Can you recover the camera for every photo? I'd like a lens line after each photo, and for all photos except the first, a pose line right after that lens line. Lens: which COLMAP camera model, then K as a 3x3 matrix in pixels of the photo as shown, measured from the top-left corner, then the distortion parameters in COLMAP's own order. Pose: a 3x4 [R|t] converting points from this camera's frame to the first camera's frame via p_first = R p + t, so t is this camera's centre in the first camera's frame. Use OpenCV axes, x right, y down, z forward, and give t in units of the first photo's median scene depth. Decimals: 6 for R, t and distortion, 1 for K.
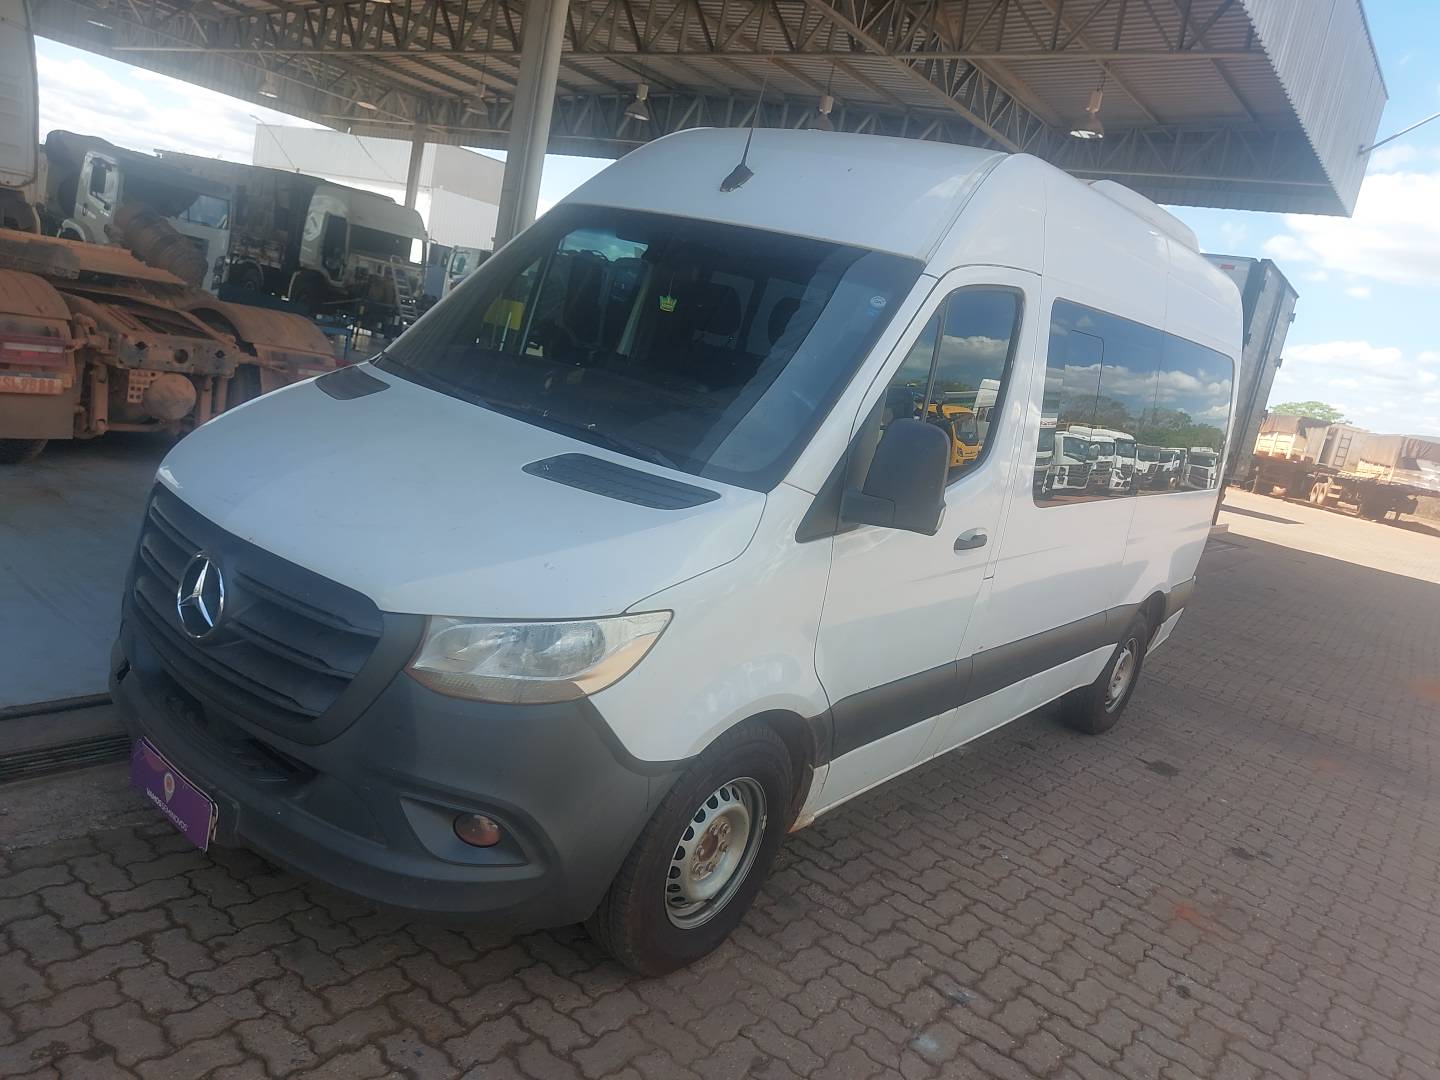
lens RADIAL K [[1047.7, 0, 724.8], [0, 1047.7, 523.3], [0, 0, 1]] dist [0.006321, -0.000615]
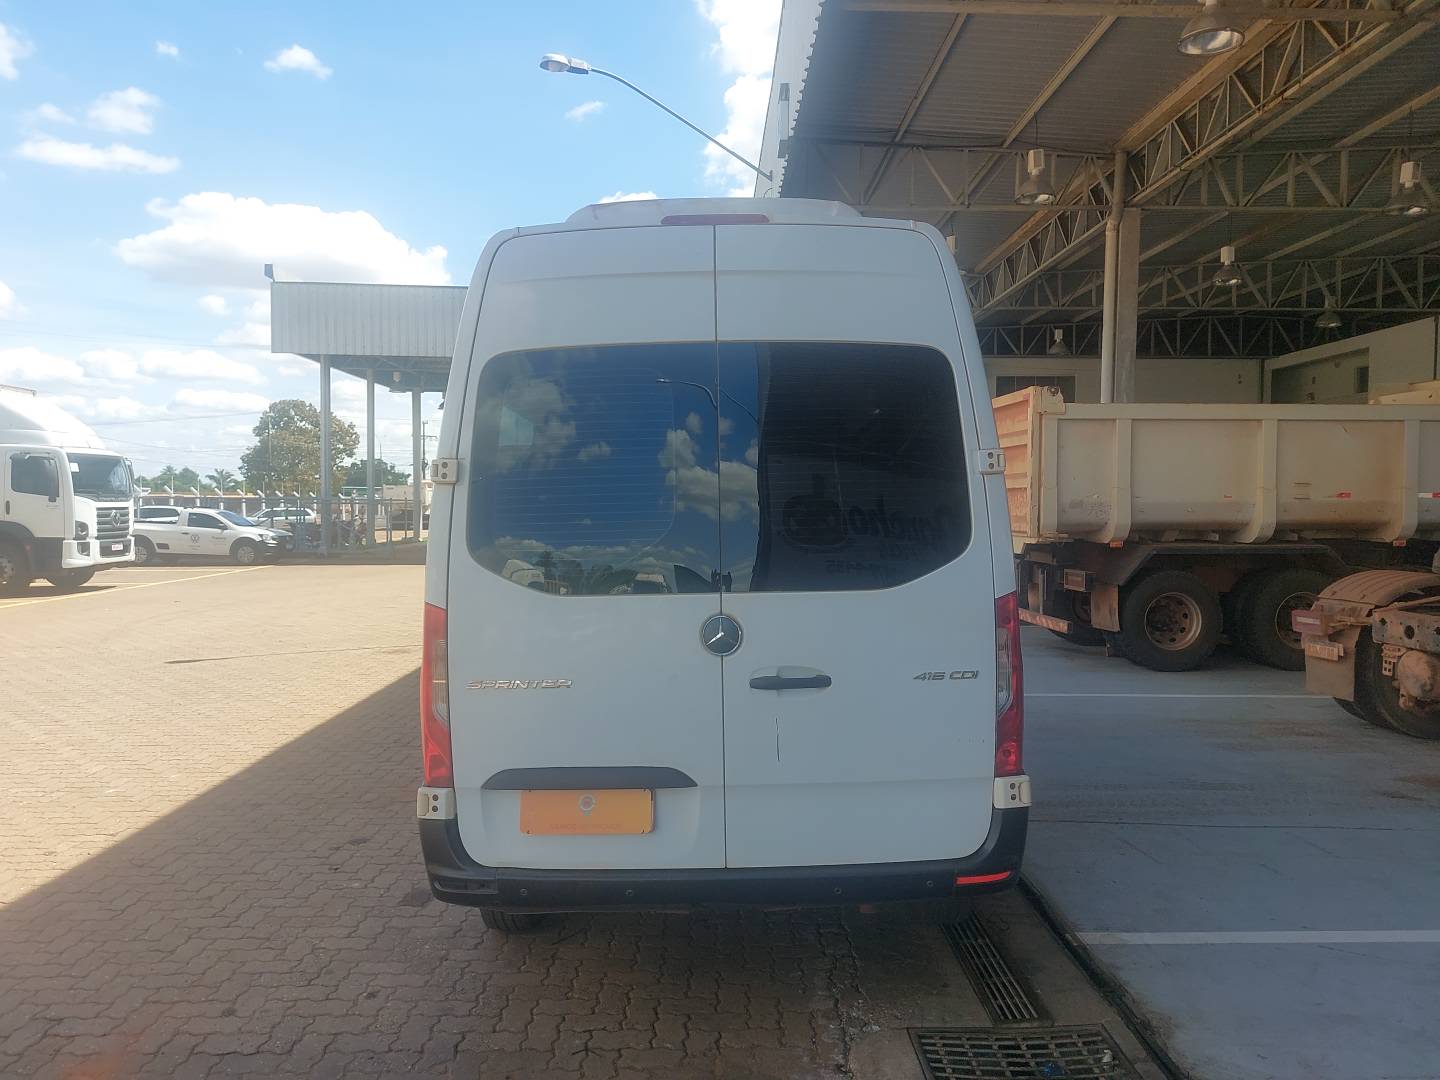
lens RADIAL K [[1034.4, 0, 720.0], [0, 1034.4, 540.0], [0, 0, 1]] dist [0.036657, -0.002067]
pose [[-0.773586, -0.176095, -0.608733, 1.392649], [-0.261553, 0.963700, 0.053604, -0.273422], [0.577196, 0.200683, -0.791563, 3.070453]]
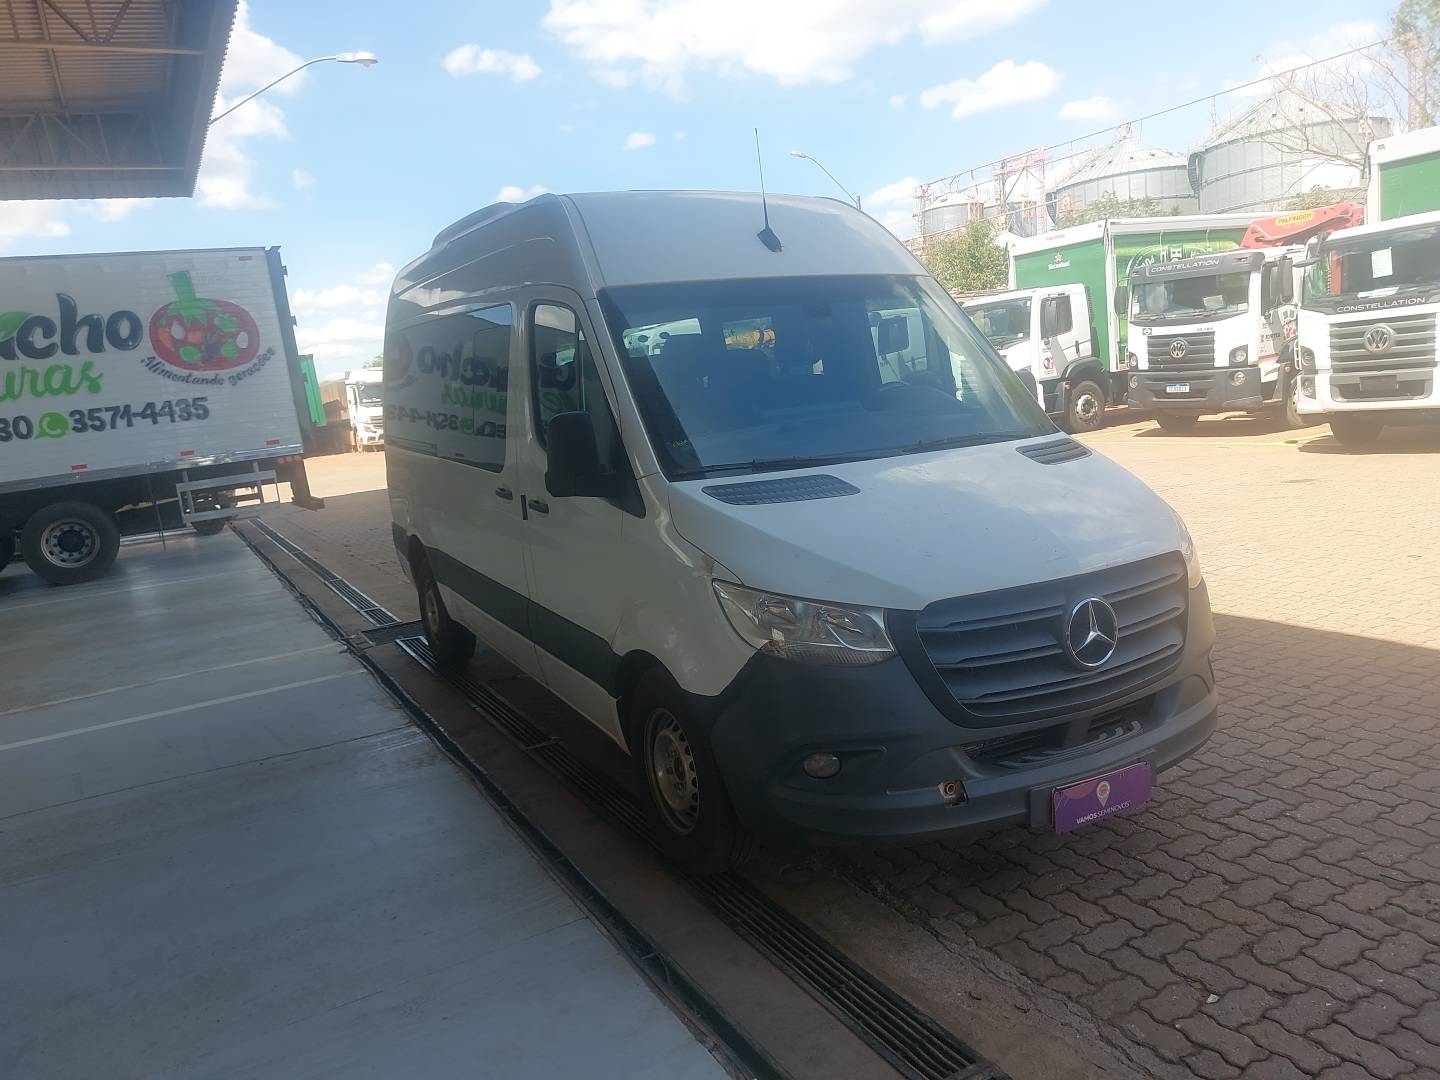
lens RADIAL K [[1042.2, 0, 720.0], [0, 1042.2, 540.0], [0, 0, 1]] dist [0.015024, -0.002590]
pose [[0.381807, -0.379696, 0.842647, -1.317616], [0.336614, 0.906226, 0.255823, -0.389306], [-0.860764, 0.185972, 0.473814, 0.617087]]
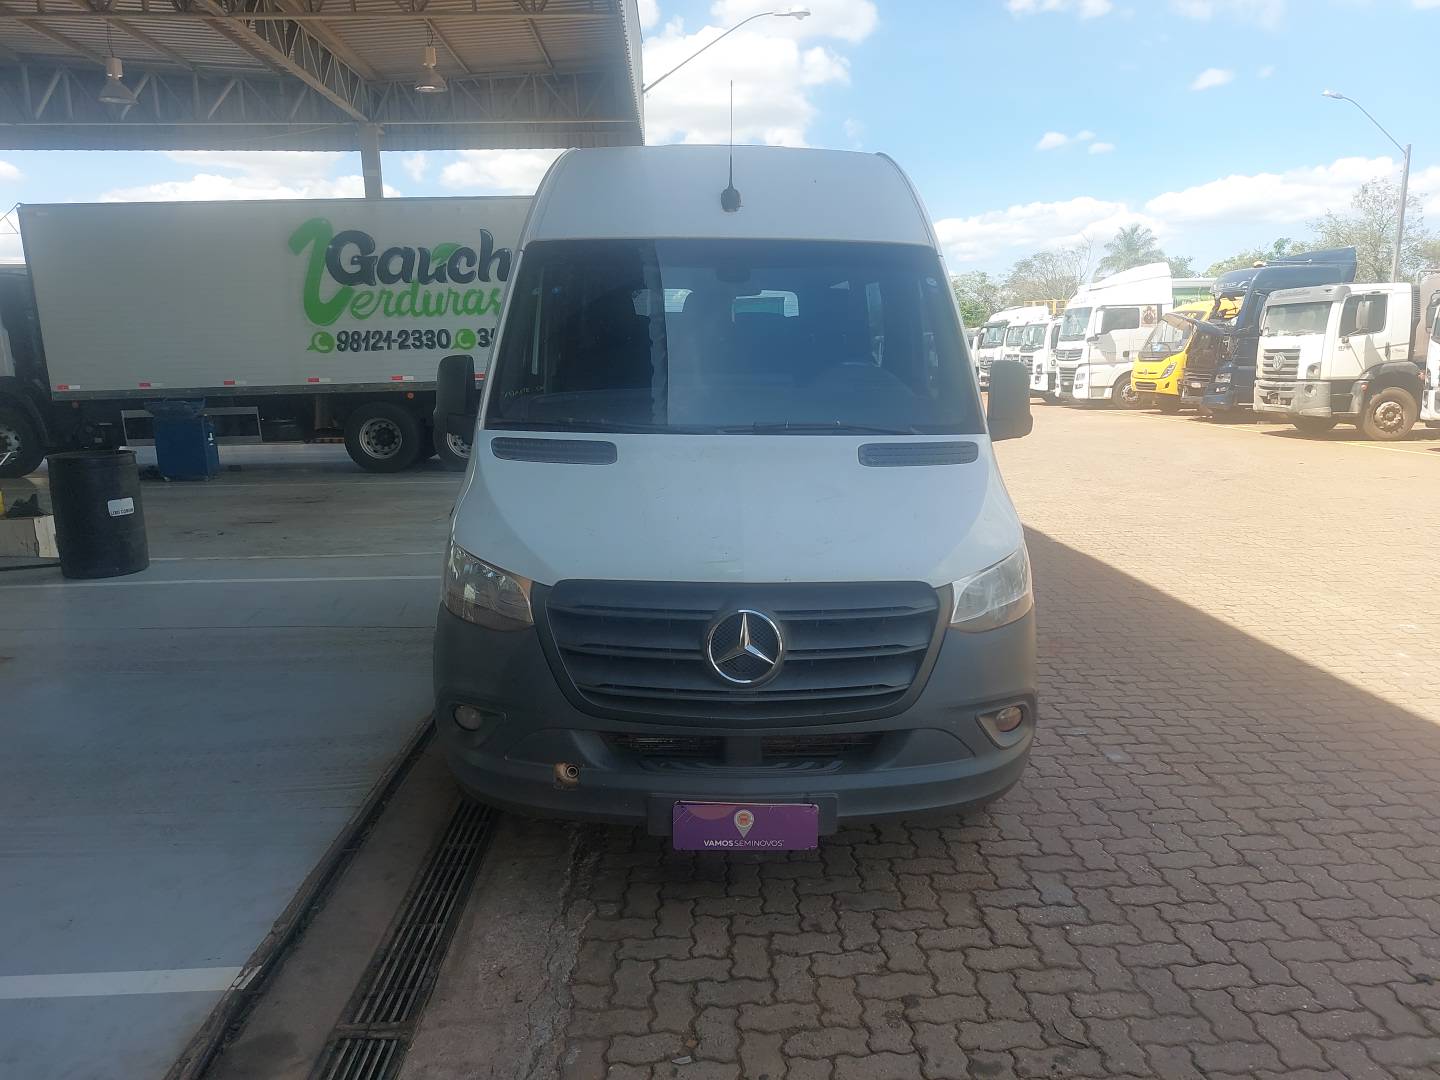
lens RADIAL K [[1034.4, 0, 720.0], [0, 1034.4, 540.0], [0, 0, 1]] dist [0.036657, -0.002067]
pose [[0.760908, -0.316391, 0.566494, -0.882087], [0.276775, 0.947914, 0.157656, -0.175755], [-0.586868, 0.036830, 0.808845, 0.092330]]
